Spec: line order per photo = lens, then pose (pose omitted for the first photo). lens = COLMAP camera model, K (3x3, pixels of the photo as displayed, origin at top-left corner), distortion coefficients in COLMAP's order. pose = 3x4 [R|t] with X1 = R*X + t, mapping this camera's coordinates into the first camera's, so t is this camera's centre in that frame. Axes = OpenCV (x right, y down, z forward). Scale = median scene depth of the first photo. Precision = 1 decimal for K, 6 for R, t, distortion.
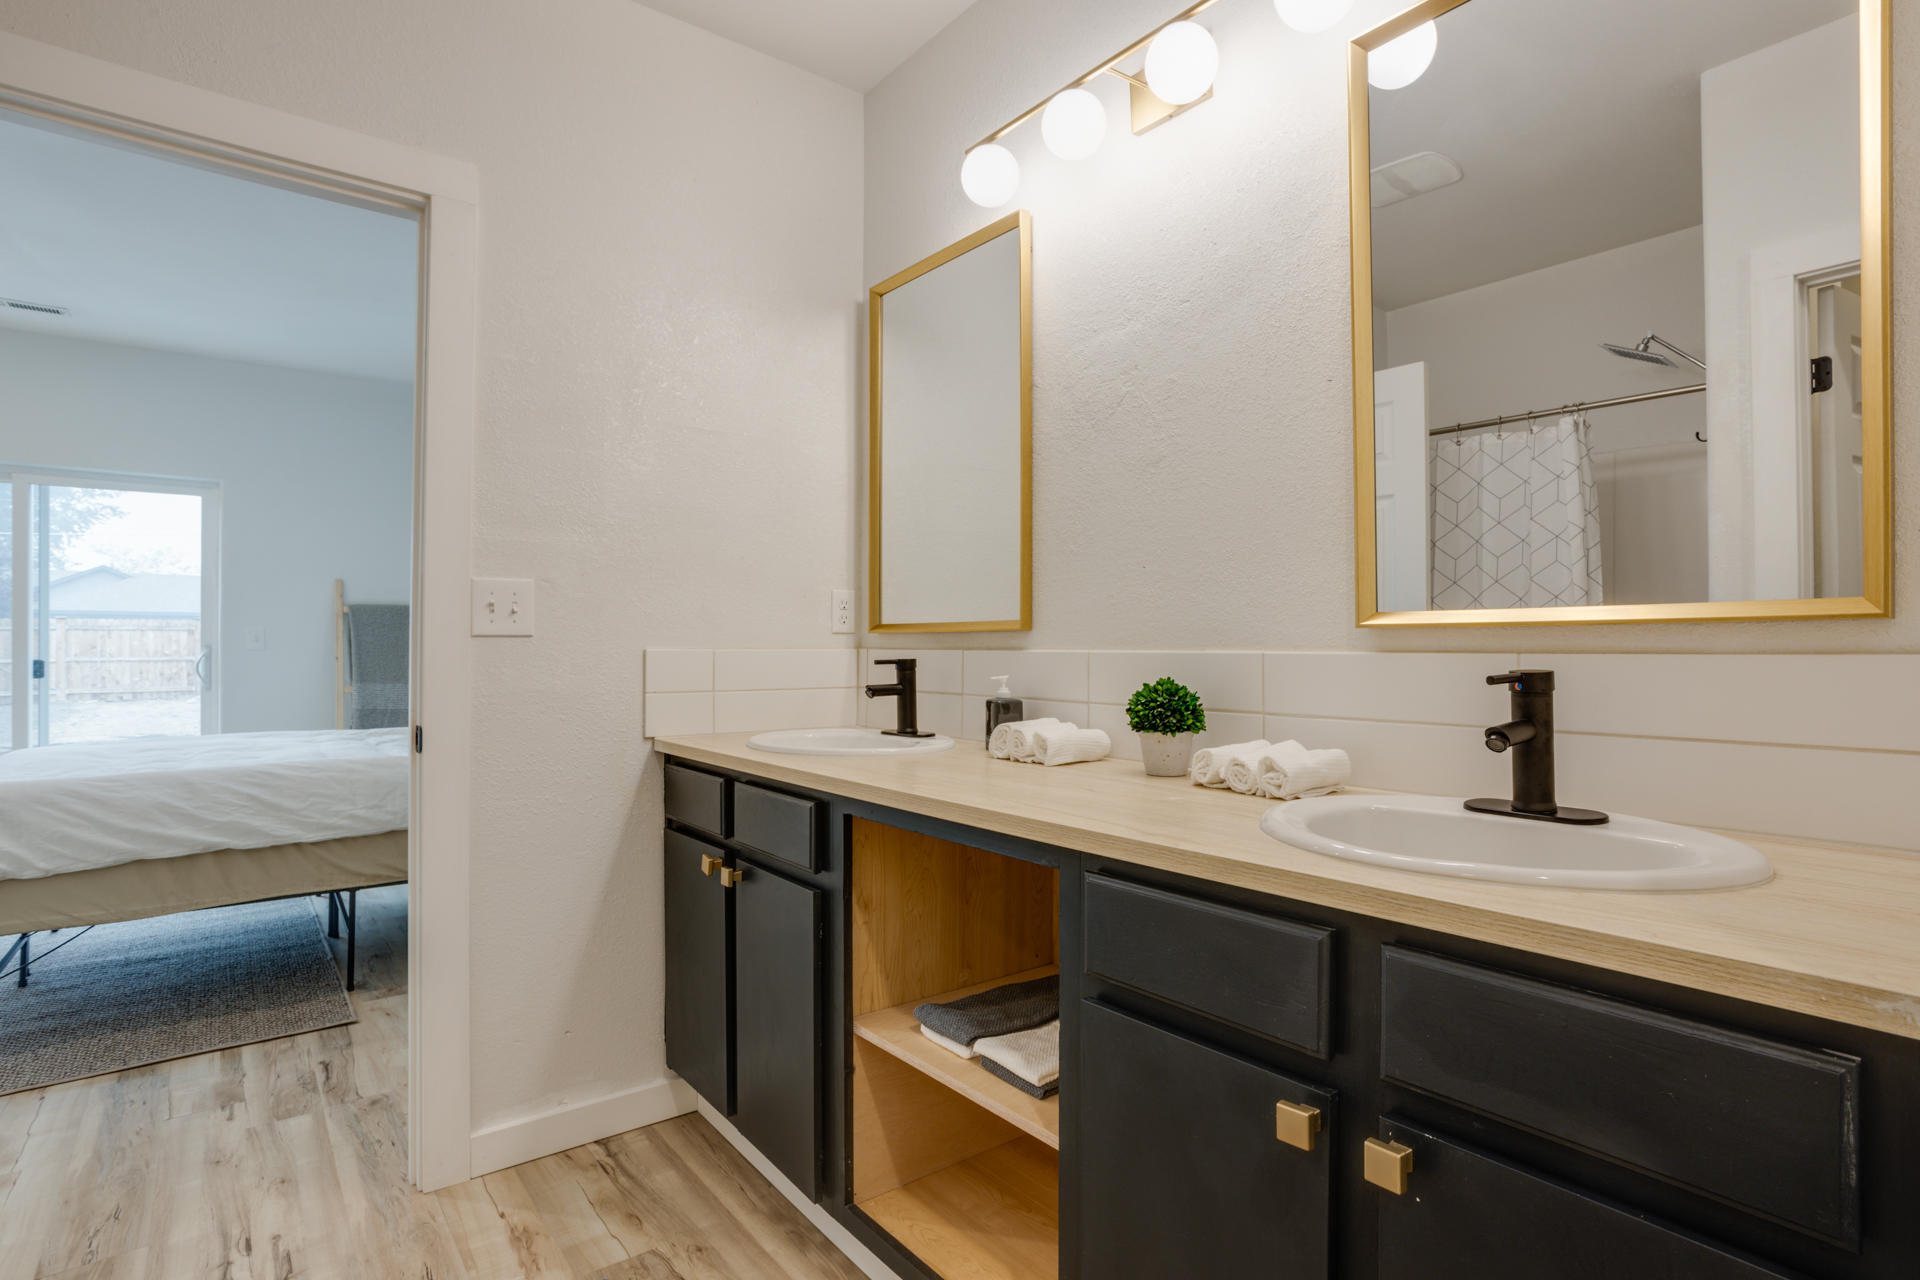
lens RADIAL K [[993.3, 0, 932.8], [0, 993.3, 618.8], [0, 0, 1]] dist [-0.051526, 0.030450]
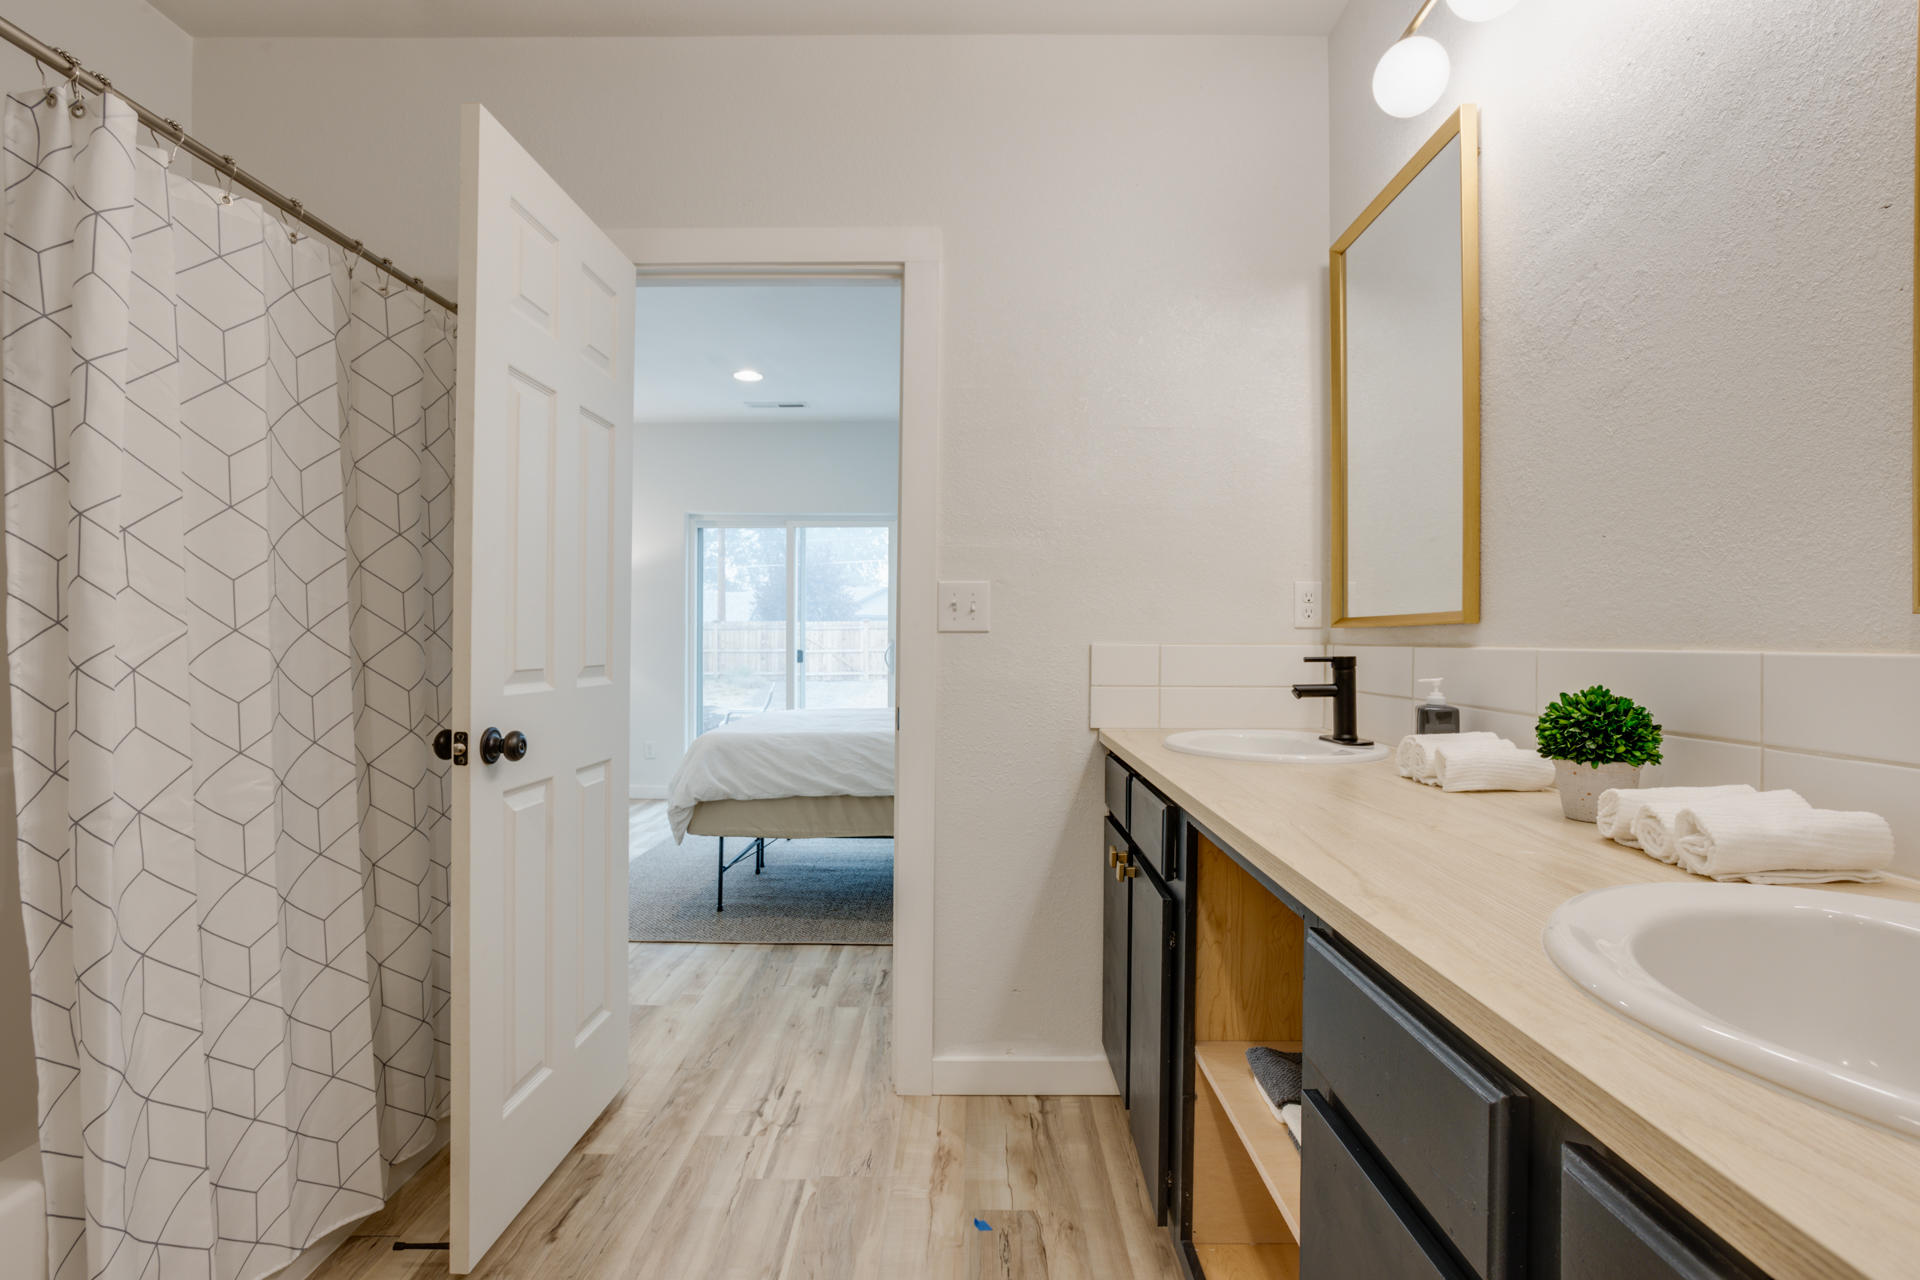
lens RADIAL K [[926.1, 0, 944.8], [0, 926.1, 623.6], [0, 0, 1]] dist [-0.052879, 0.029963]
pose [[0.784618, -0.007363, -0.619936, 0.176739], [0.011340, 0.999933, 0.002476, 0.004358], [0.619876, -0.008973, 0.784649, 0.118852]]
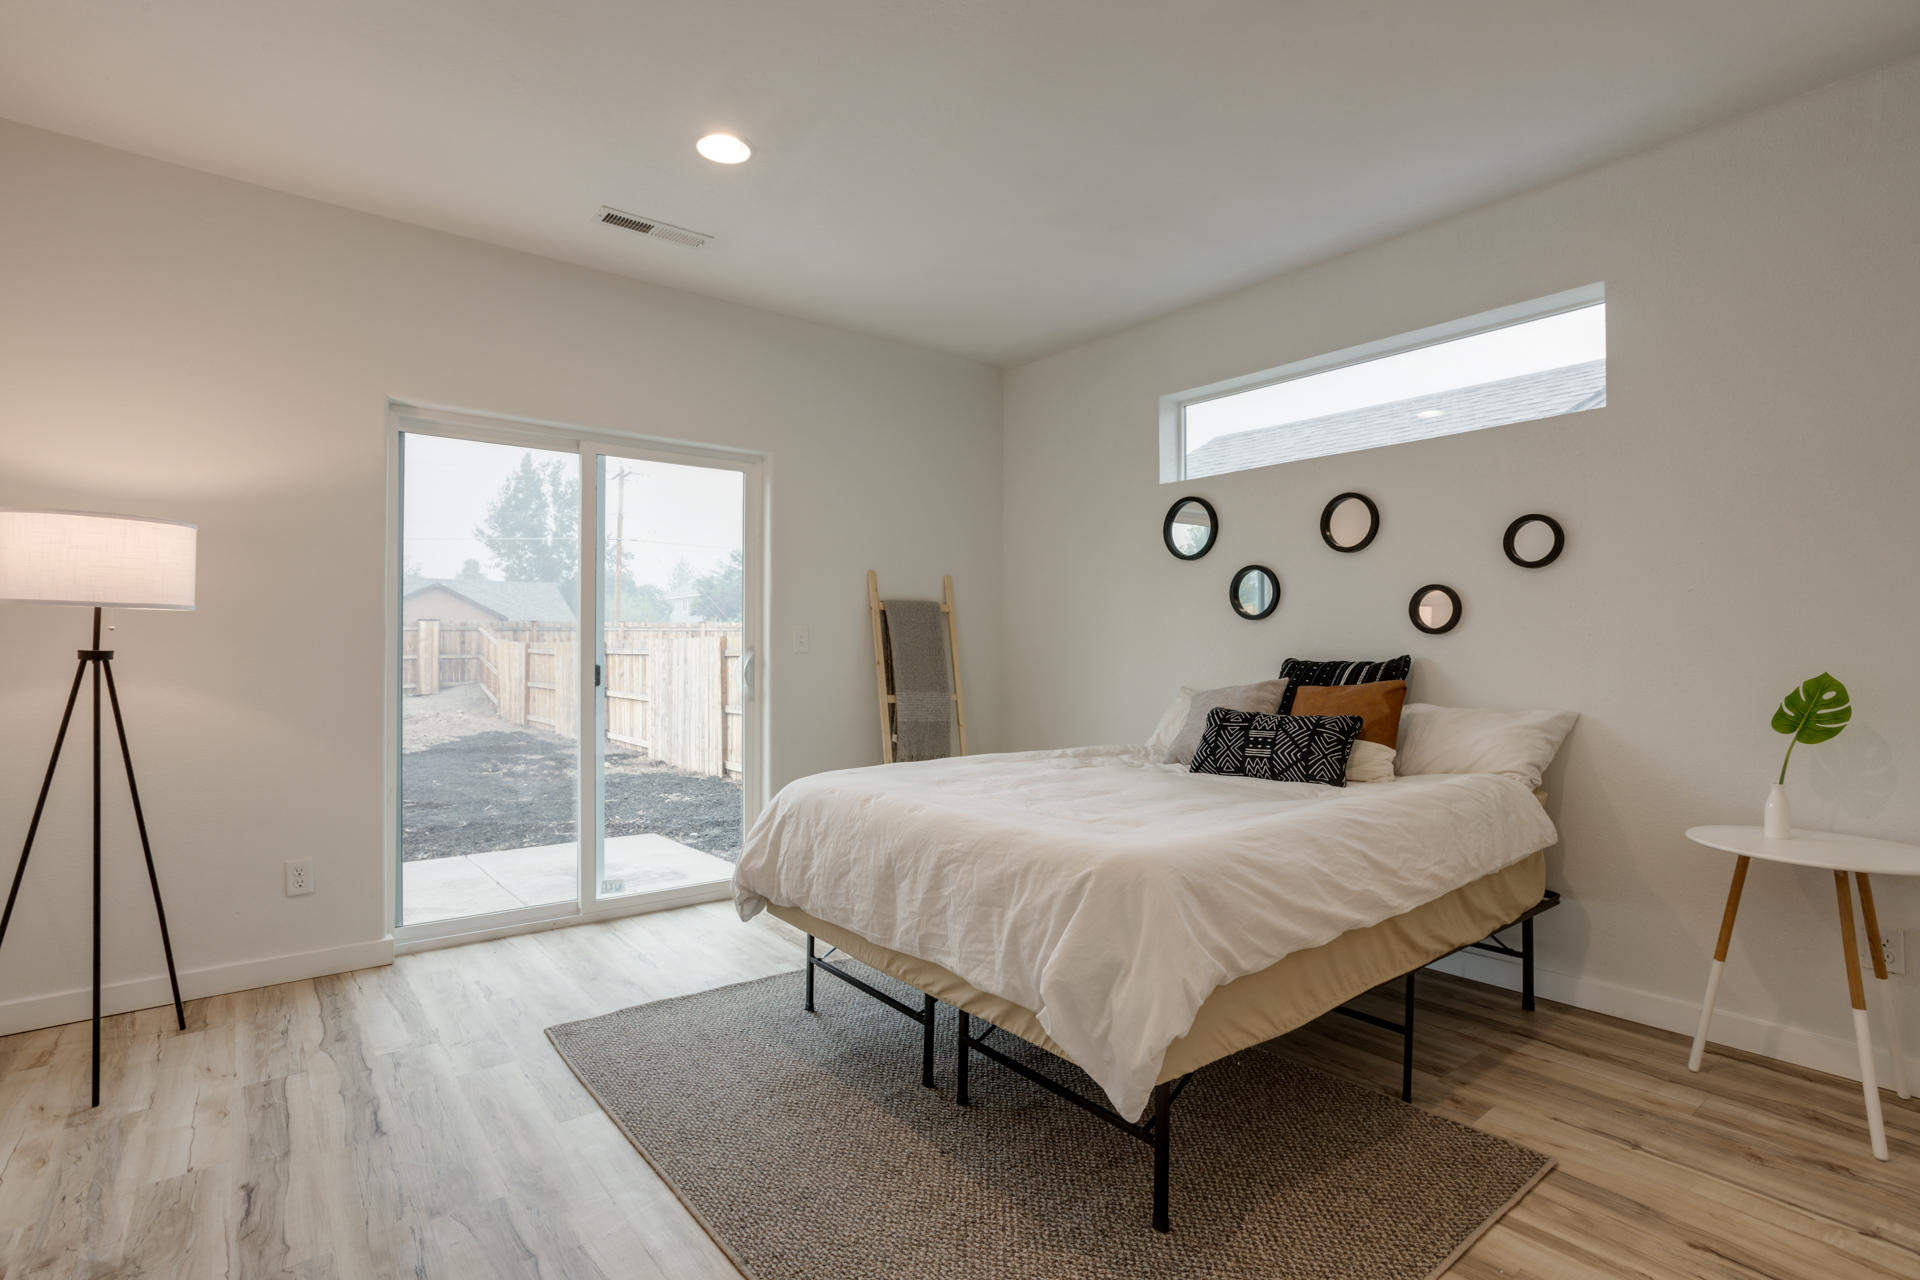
lens RADIAL K [[926.1, 0, 945.3], [0, 926.1, 641.2], [0, 0, 1]] dist [-0.052879, 0.029963]
pose [[0.999792, 0.004461, 0.019922, -1.199424], [-0.004851, 0.999797, 0.019545, 0.011397], [-0.019831, -0.019638, 0.999610, 0.372868]]
